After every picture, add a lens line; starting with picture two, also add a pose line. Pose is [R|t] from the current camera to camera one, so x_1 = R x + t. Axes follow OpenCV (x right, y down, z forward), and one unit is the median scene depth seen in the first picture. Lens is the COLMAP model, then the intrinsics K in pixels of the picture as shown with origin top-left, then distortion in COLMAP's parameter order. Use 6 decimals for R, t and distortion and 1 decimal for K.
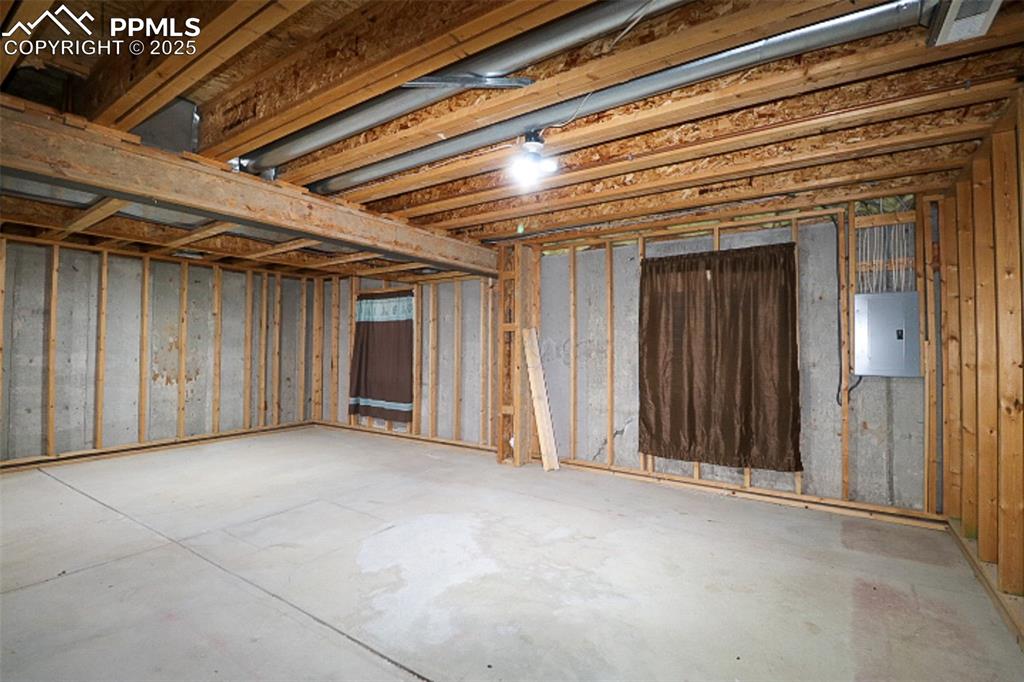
lens RADIAL K [[474.1, 0, 510.5], [0, 474.1, 335.4], [0, 0, 1]] dist [-0.004330, -0.009069]
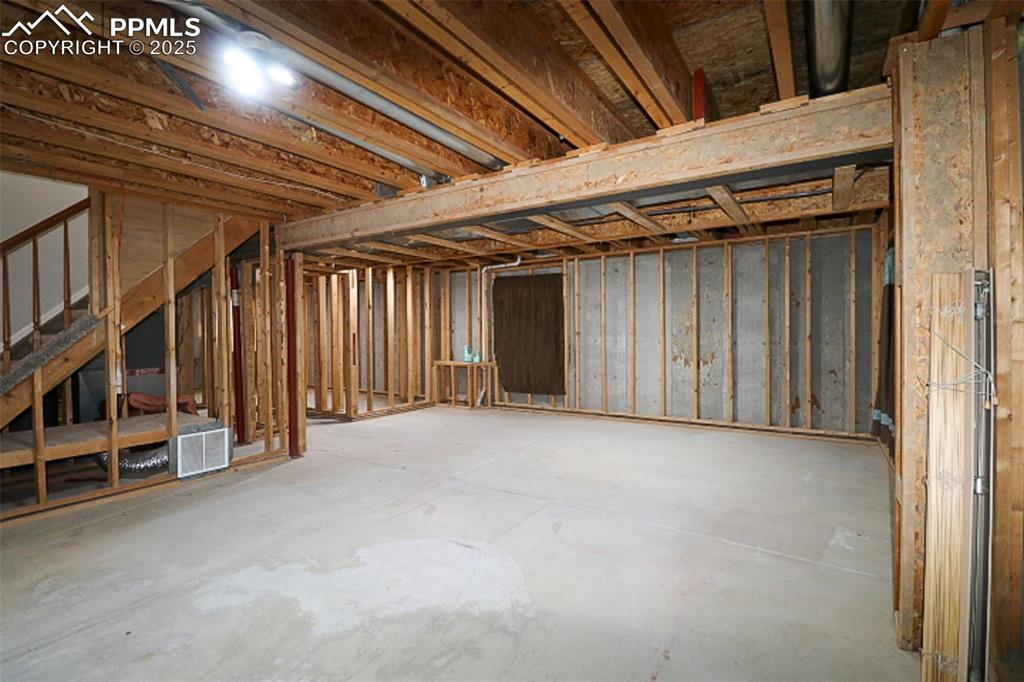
lens RADIAL K [[474.1, 0, 510.5], [0, 474.1, 335.4], [0, 0, 1]] dist [-0.004330, -0.009069]
pose [[0.017173, 0.006011, -0.999834, 0.582747], [0.033552, 0.999415, 0.006585, 0.027857], [0.999289, -0.033660, 0.016961, 1.065795]]
